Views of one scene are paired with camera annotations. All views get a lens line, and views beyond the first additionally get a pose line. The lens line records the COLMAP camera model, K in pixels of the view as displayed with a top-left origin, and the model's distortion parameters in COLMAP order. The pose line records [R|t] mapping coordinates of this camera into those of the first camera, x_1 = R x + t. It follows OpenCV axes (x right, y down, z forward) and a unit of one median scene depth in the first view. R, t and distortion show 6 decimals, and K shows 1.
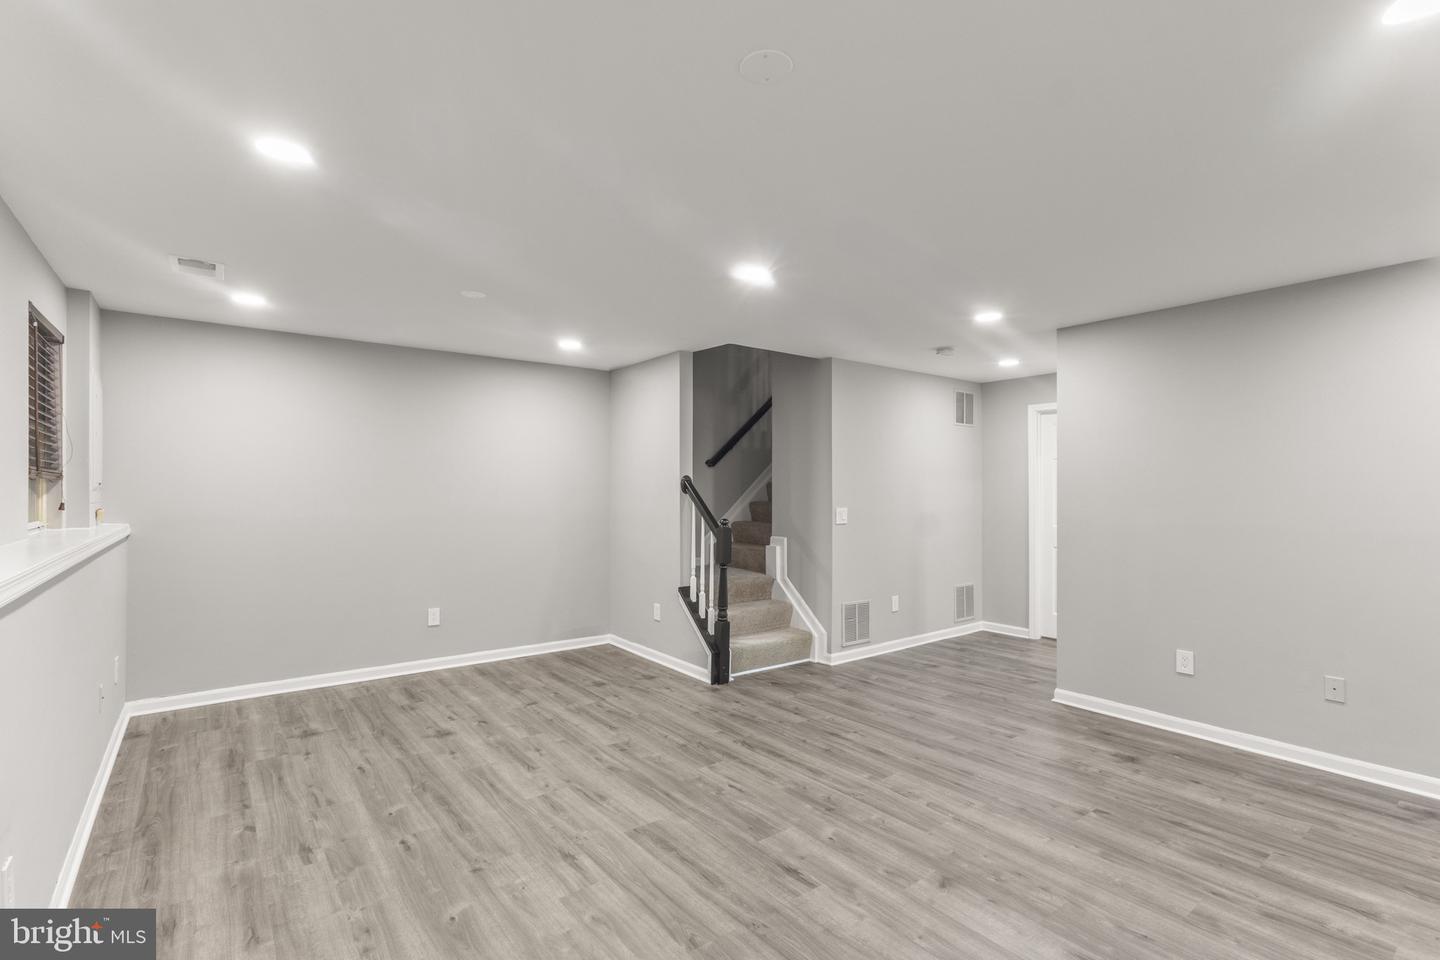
lens RADIAL K [[671.6, 0, 720.0], [0, 671.6, 487.0], [0, 0, 1]] dist [0.016120, 0.001529]
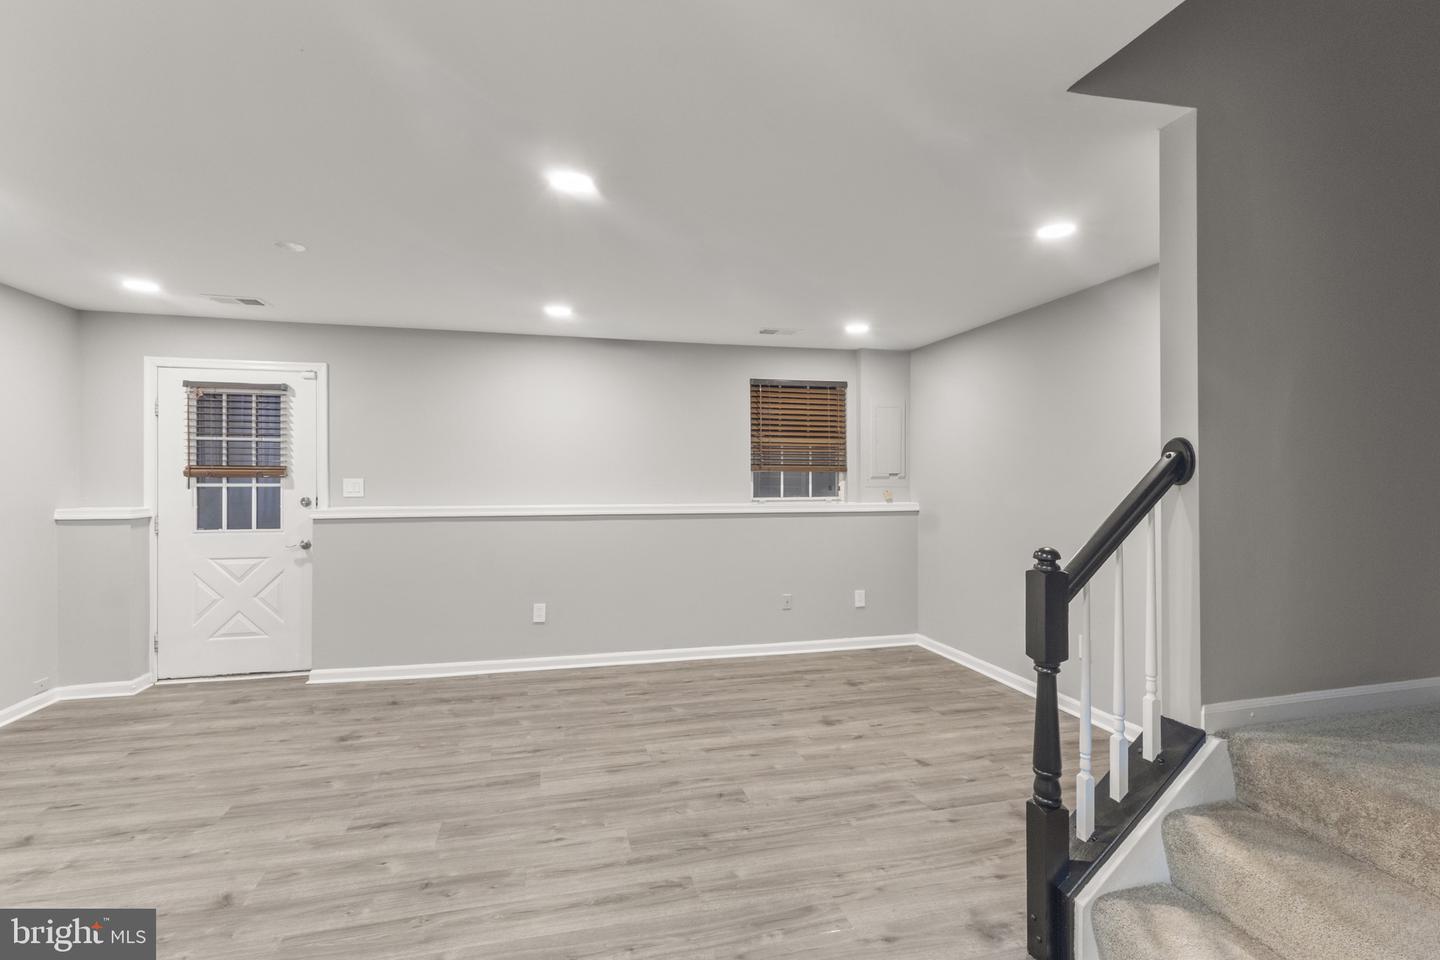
lens RADIAL K [[671.6, 0, 721.9], [0, 671.6, 481.1], [0, 0, 1]] dist [0.016120, 0.001529]
pose [[-0.402538, -0.001444, -0.915402, 0.687313], [0.007006, 0.999965, -0.004658, 0.010928], [0.915377, -0.008288, -0.402513, 1.503263]]
